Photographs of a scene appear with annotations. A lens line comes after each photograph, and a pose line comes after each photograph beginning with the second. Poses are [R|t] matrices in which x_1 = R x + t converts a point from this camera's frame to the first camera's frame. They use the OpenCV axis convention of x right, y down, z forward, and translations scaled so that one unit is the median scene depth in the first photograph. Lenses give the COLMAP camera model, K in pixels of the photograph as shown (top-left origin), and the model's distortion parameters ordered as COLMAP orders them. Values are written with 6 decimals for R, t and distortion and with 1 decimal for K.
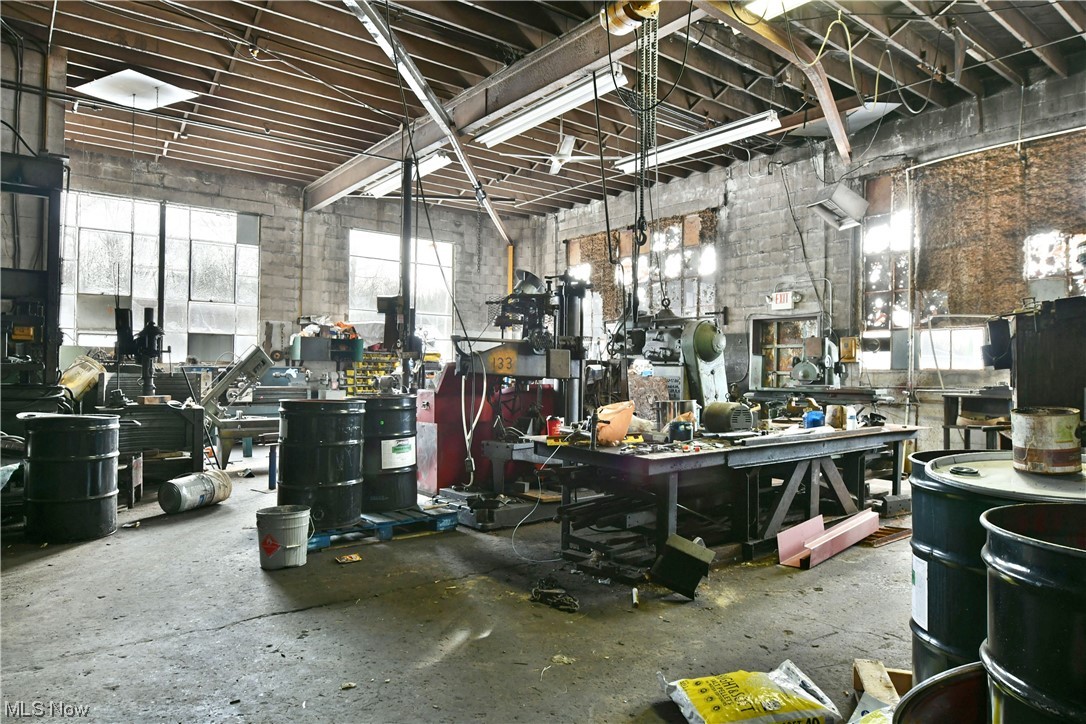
lens RADIAL K [[678.5, 0, 541.1], [0, 678.5, 365.7], [0, 0, 1]] dist [-0.012819, -0.002626]
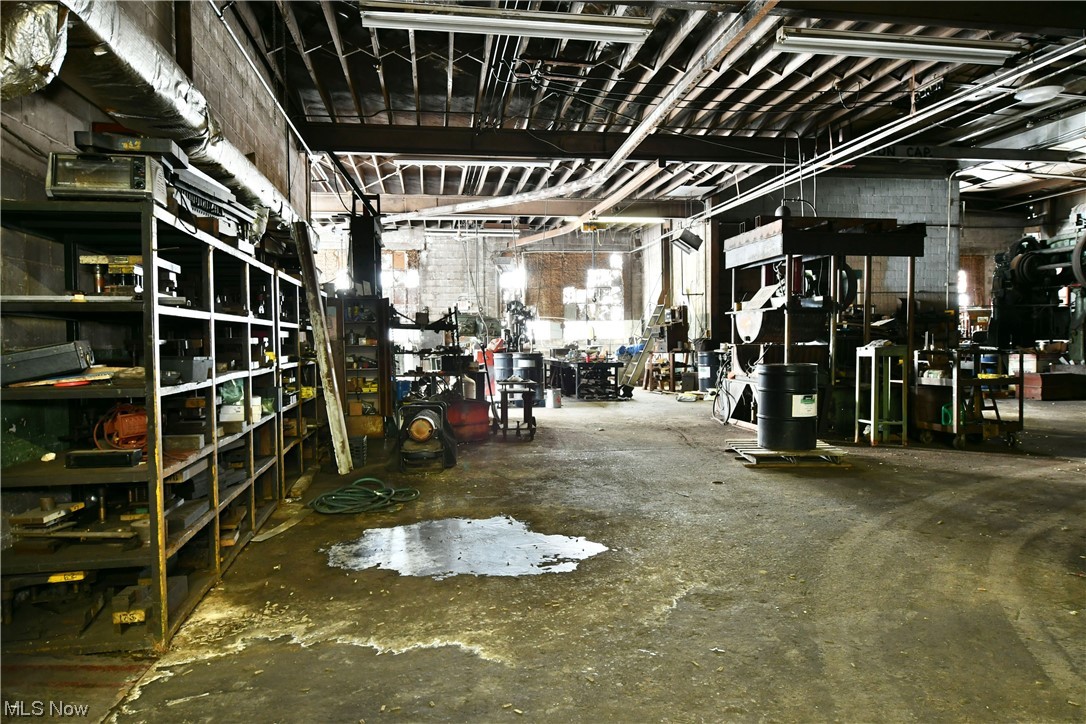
lens RADIAL K [[678.5, 0, 538.1], [0, 678.5, 362.1], [0, 0, 1]] dist [-0.012819, -0.002626]
pose [[0.486942, -0.045030, 0.872273, -1.296126], [0.012938, 0.998932, 0.044346, -0.015885], [-0.873338, -0.010309, 0.487005, -0.164413]]
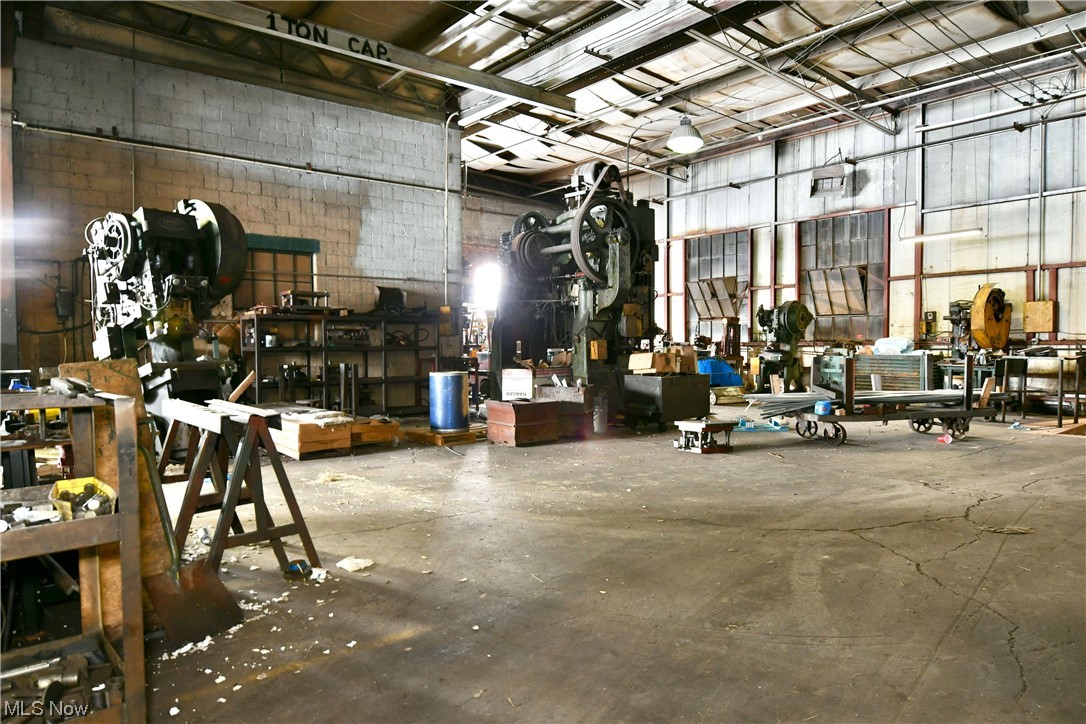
lens RADIAL K [[678.5, 0, 537.2], [0, 678.5, 367.8], [0, 0, 1]] dist [-0.012819, -0.002626]
pose [[-0.023875, -0.048134, 0.998556, -0.535026], [-0.002081, 0.998840, 0.048098, -0.005937], [-0.999713, -0.000929, -0.023947, -0.377870]]
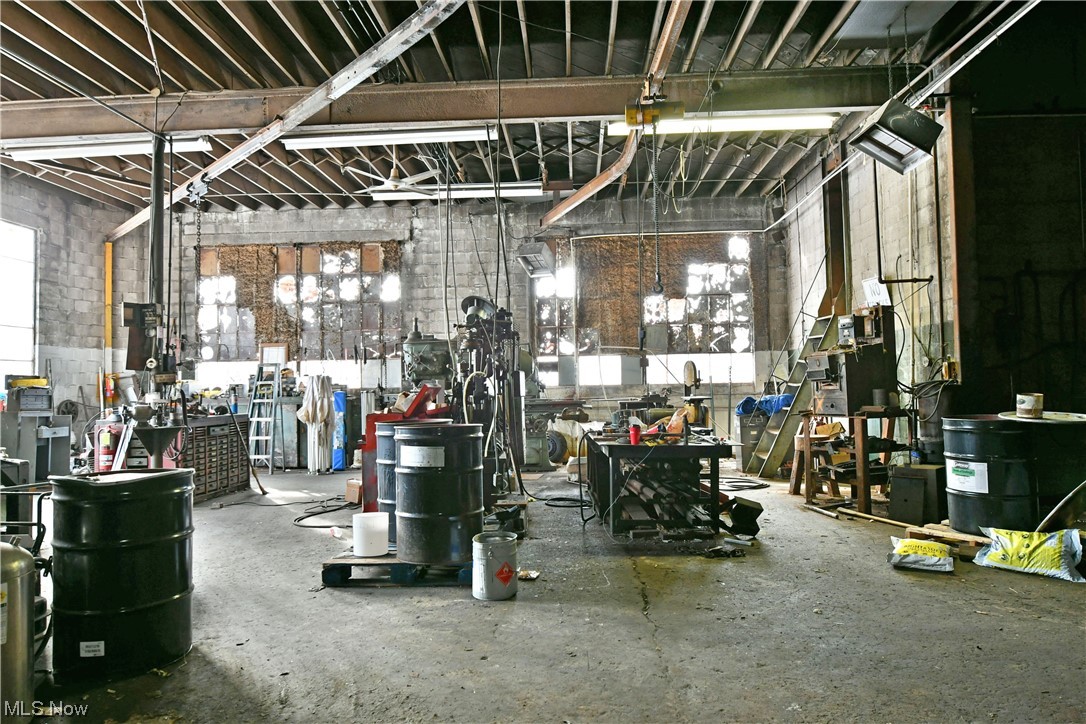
lens RADIAL K [[678.5, 0, 540.2], [0, 678.5, 365.7], [0, 0, 1]] dist [-0.012819, -0.002626]
pose [[0.657404, 0.004440, 0.753525, -0.464778], [0.018557, 0.999584, -0.022080, -0.004265], [-0.753310, 0.028498, 0.657048, 0.133757]]
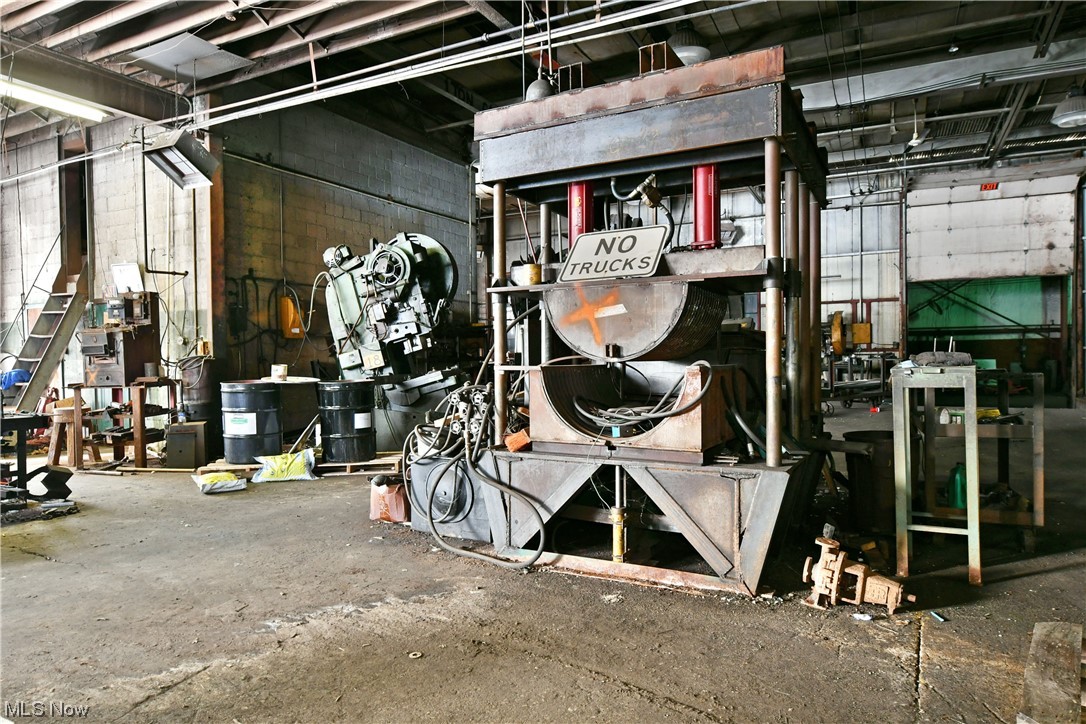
lens RADIAL K [[678.5, 0, 539.4], [0, 678.5, 363.2], [0, 0, 1]] dist [-0.012819, -0.002626]
pose [[-0.421315, -0.018366, 0.906728, -0.647508], [0.004626, 0.999738, 0.022399, -0.004909], [-0.906903, 0.013631, -0.421120, 0.241456]]
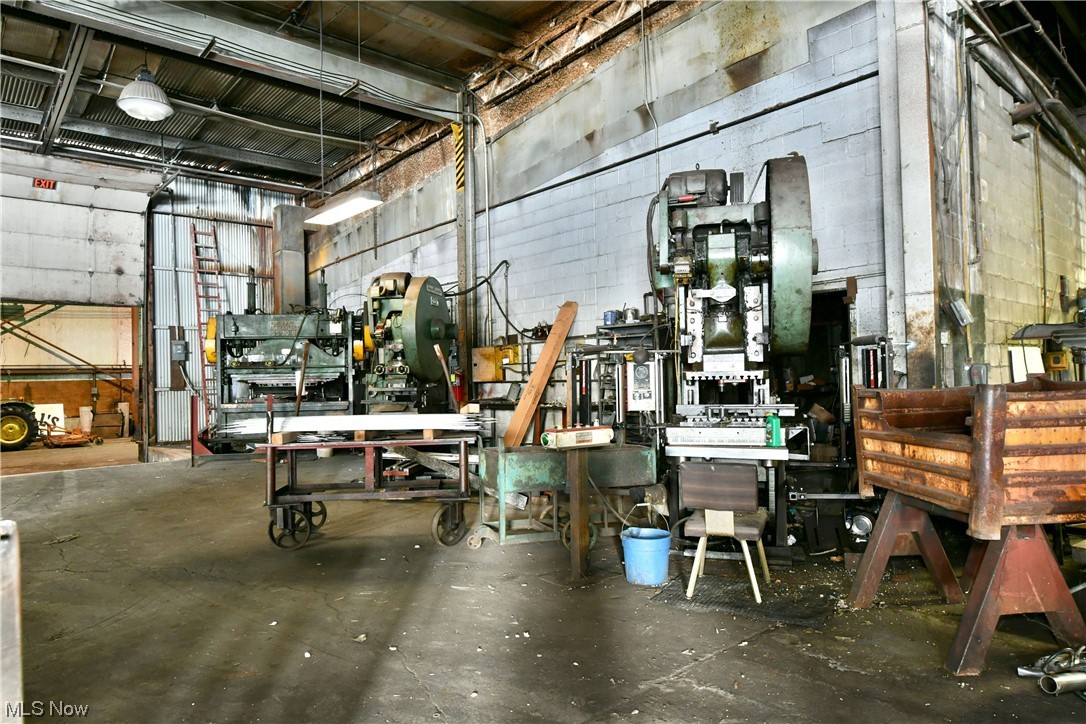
lens RADIAL K [[678.5, 0, 535.9], [0, 678.5, 366.0], [0, 0, 1]] dist [-0.012819, -0.002626]
pose [[-0.998111, 0.011511, -0.060348, -0.471765], [0.012946, 0.999641, -0.023441, -0.006163], [0.060057, -0.024178, -0.997902, -0.109413]]
